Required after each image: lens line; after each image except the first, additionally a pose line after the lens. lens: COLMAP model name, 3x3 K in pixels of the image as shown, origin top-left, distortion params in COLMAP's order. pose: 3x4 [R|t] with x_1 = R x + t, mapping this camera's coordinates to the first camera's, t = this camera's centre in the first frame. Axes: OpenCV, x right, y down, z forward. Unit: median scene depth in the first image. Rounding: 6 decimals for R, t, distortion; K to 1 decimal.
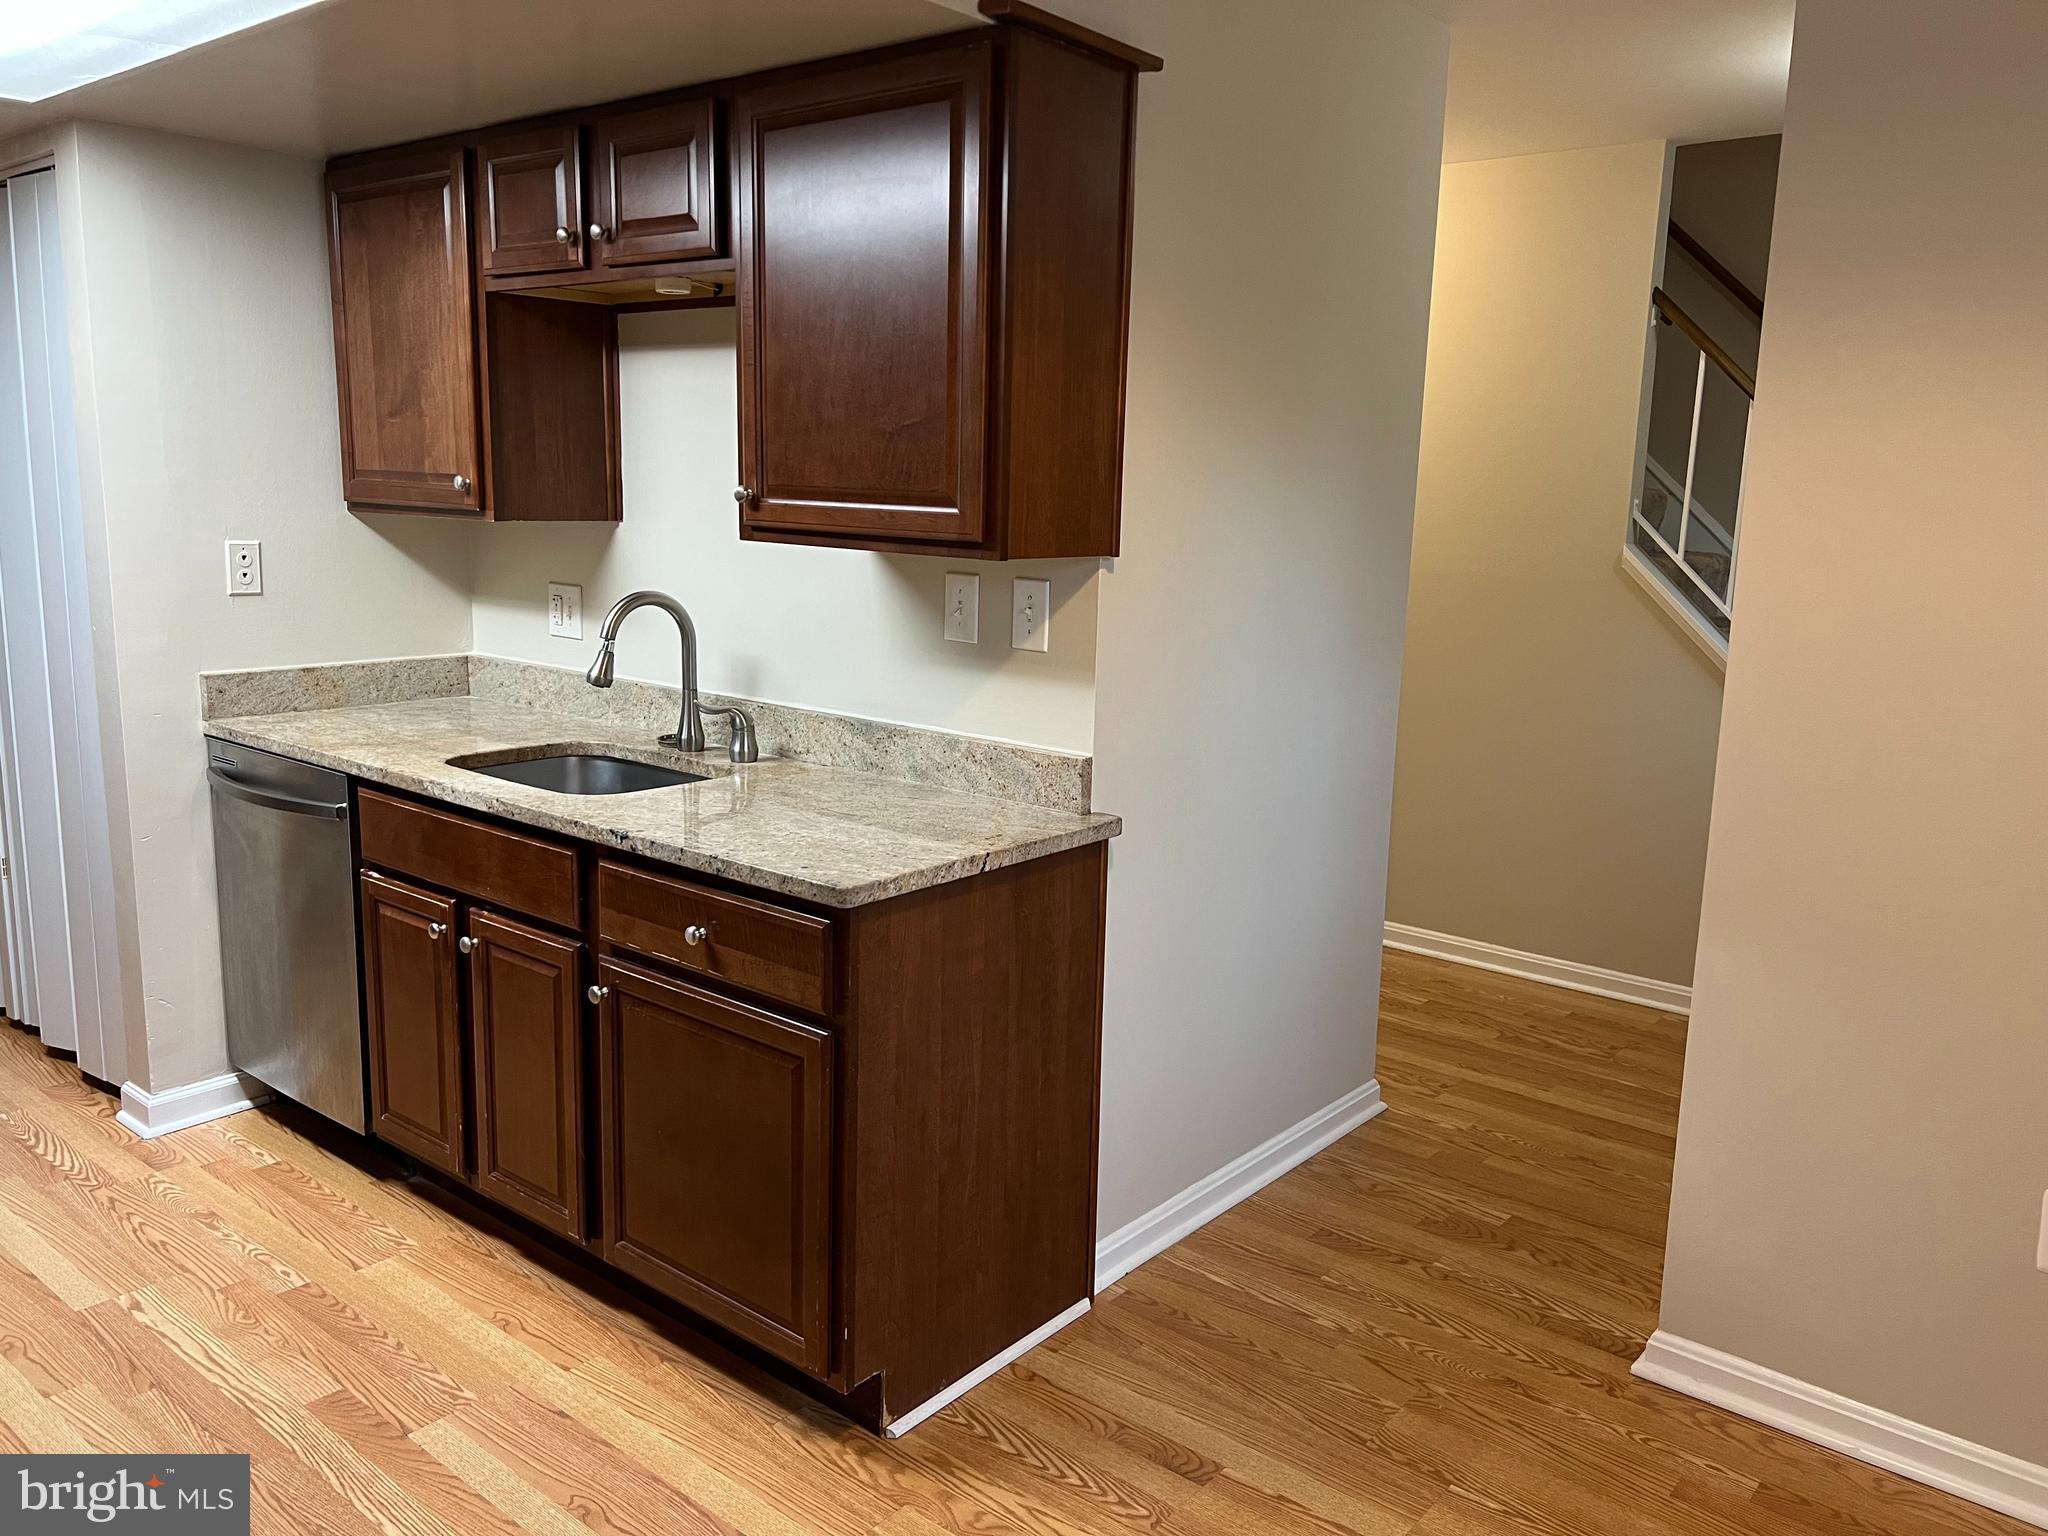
lens RADIAL K [[1533.2, 0, 1041.8], [0, 1533.2, 756.6], [0, 0, 1]] dist [0.058232, -0.071315]
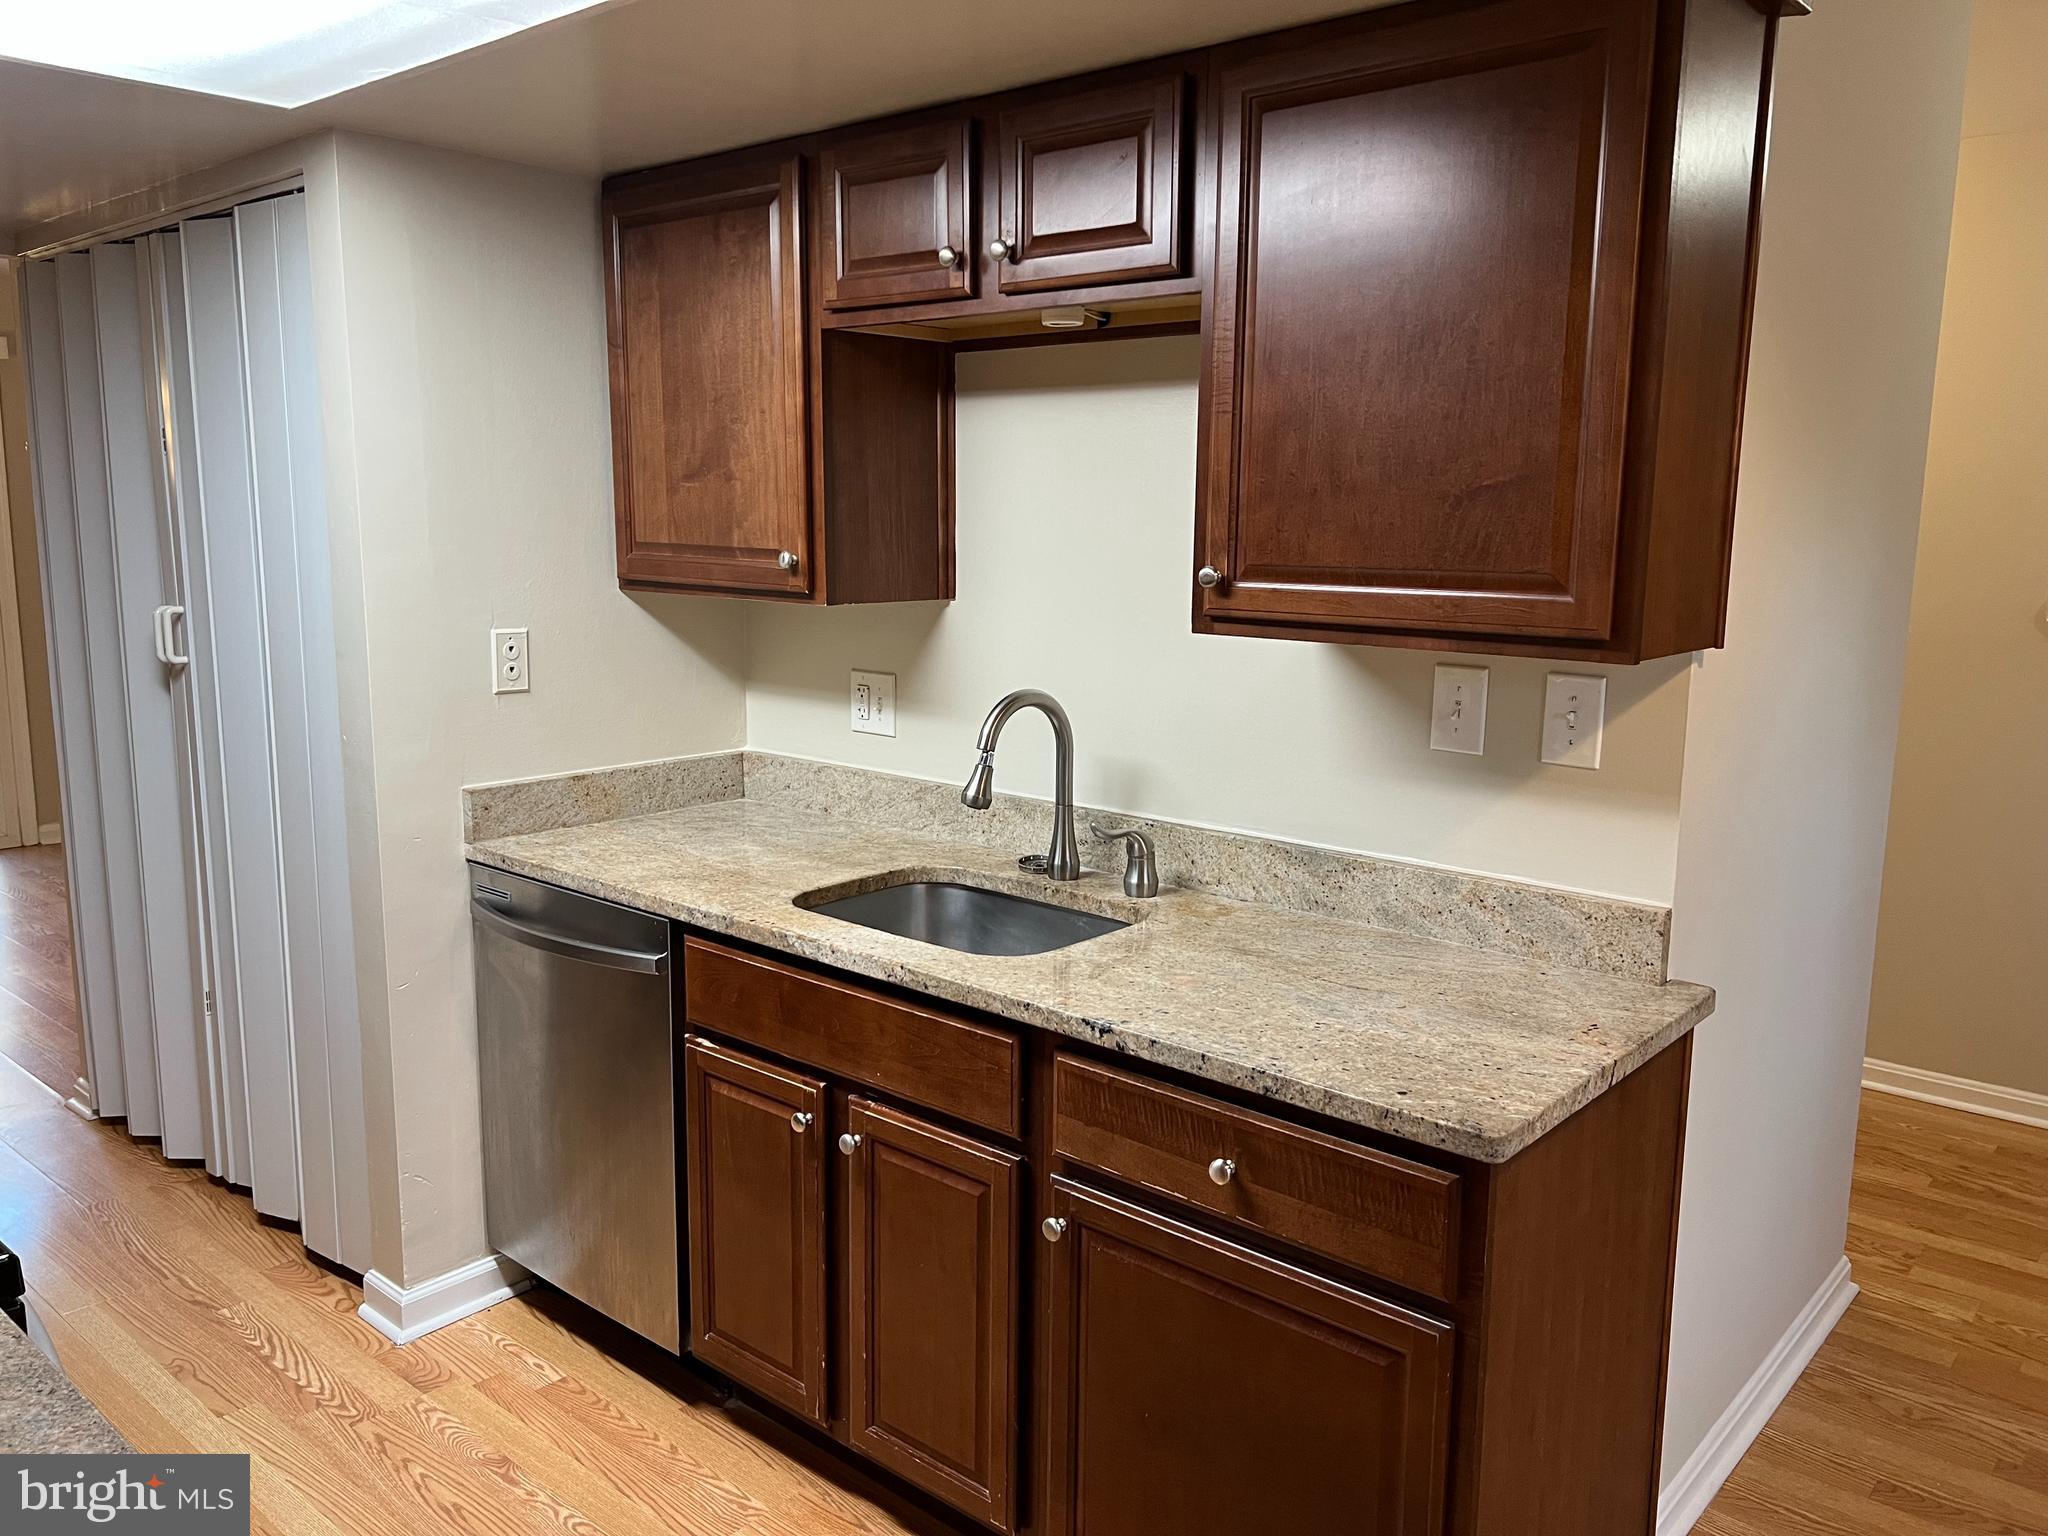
lens RADIAL K [[1533.2, 0, 1035.8], [0, 1533.2, 757.5], [0, 0, 1]] dist [0.058232, -0.071315]
pose [[0.999360, -0.012220, -0.033628, -0.226496], [0.011632, 0.999777, -0.017642, -0.057328], [0.033836, 0.017240, 0.999279, 0.190524]]
